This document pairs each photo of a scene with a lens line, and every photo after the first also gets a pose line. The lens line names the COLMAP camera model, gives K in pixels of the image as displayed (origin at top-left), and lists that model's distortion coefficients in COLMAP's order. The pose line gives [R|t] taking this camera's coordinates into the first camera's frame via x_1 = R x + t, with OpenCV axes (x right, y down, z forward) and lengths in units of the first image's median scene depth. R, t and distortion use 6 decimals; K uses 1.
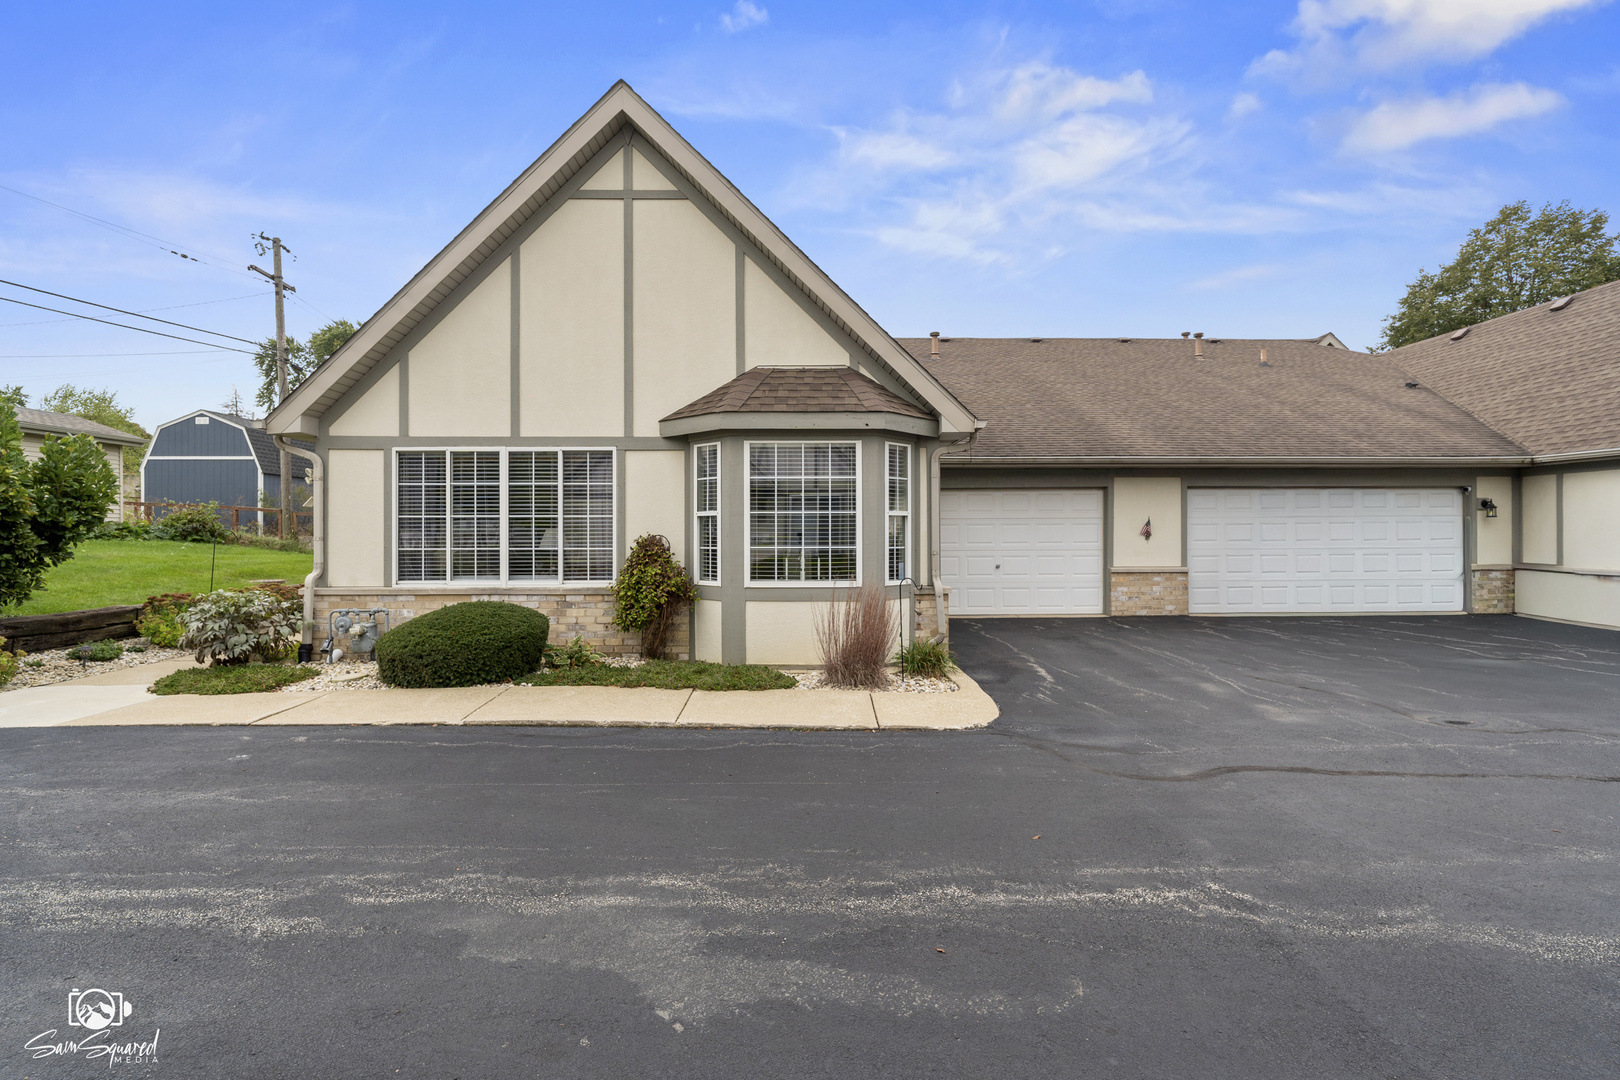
lens RADIAL K [[761.2, 0, 808.8], [0, 761.2, 534.3], [0, 0, 1]] dist [-0.004649, 0.000820]
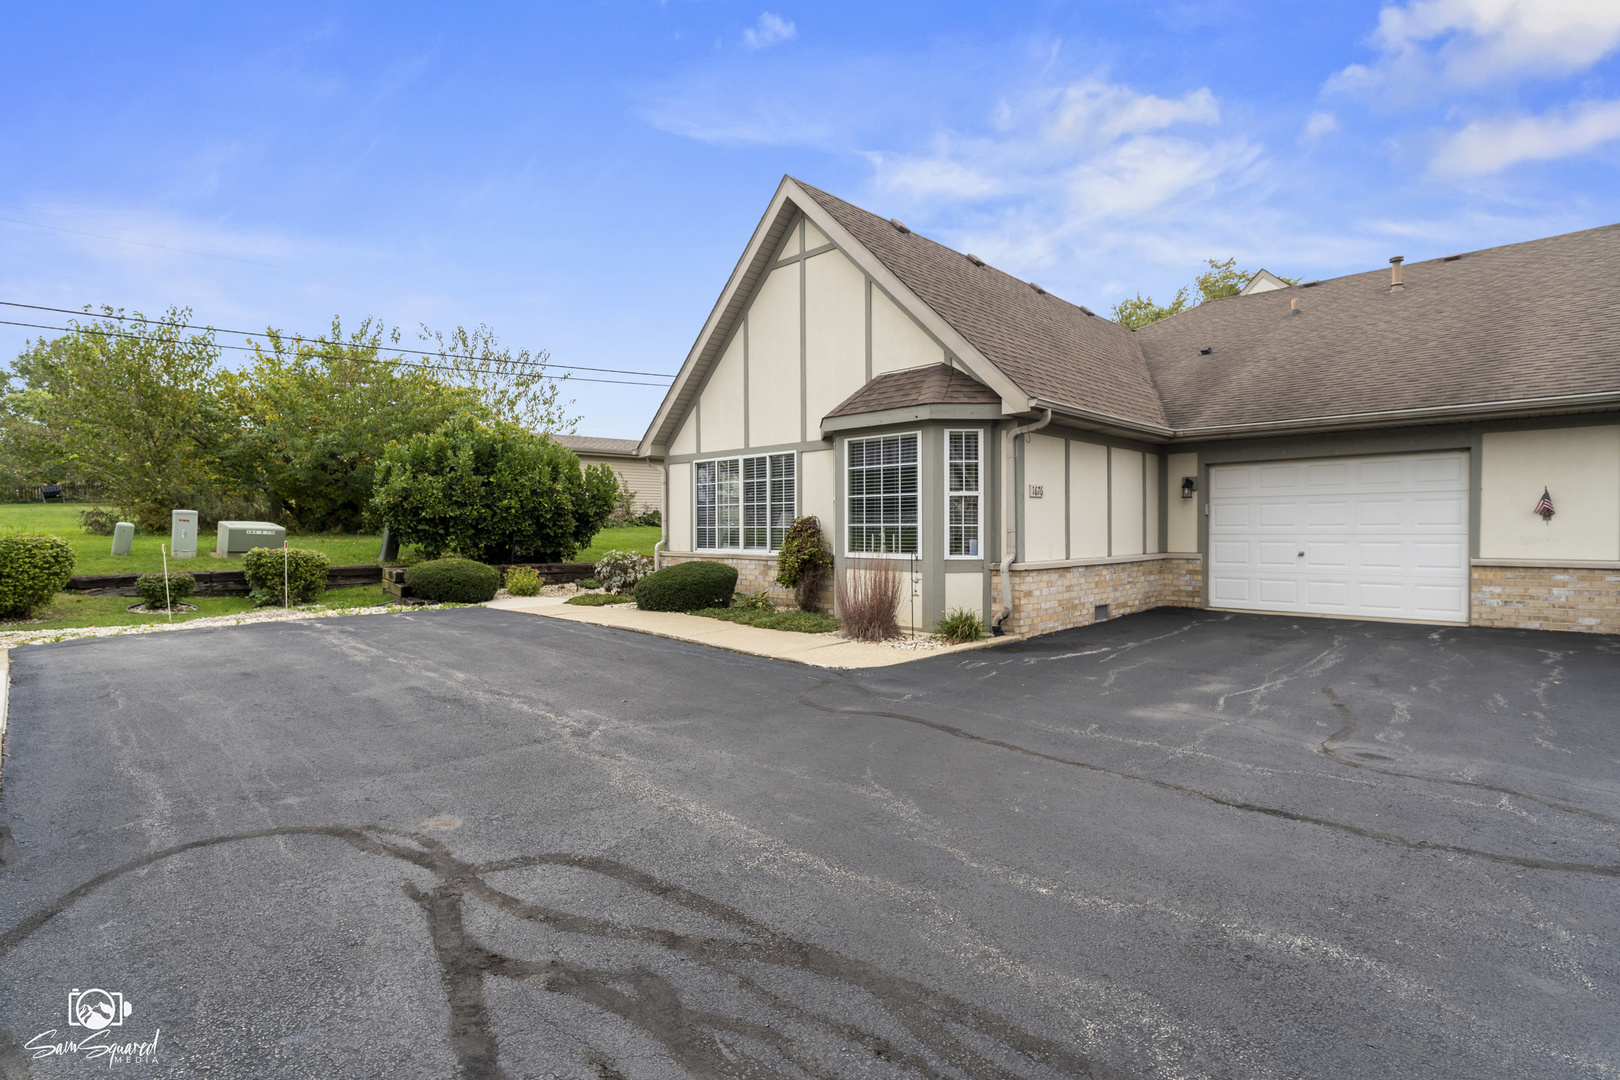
lens RADIAL K [[761.2, 0, 804.7], [0, 761.2, 534.5], [0, 0, 1]] dist [-0.004649, 0.000820]
pose [[0.712666, 0.006937, -0.701469, 0.689479], [0.001977, 0.999927, 0.011897, 0.016368], [0.701500, -0.009865, 0.712601, 0.064221]]
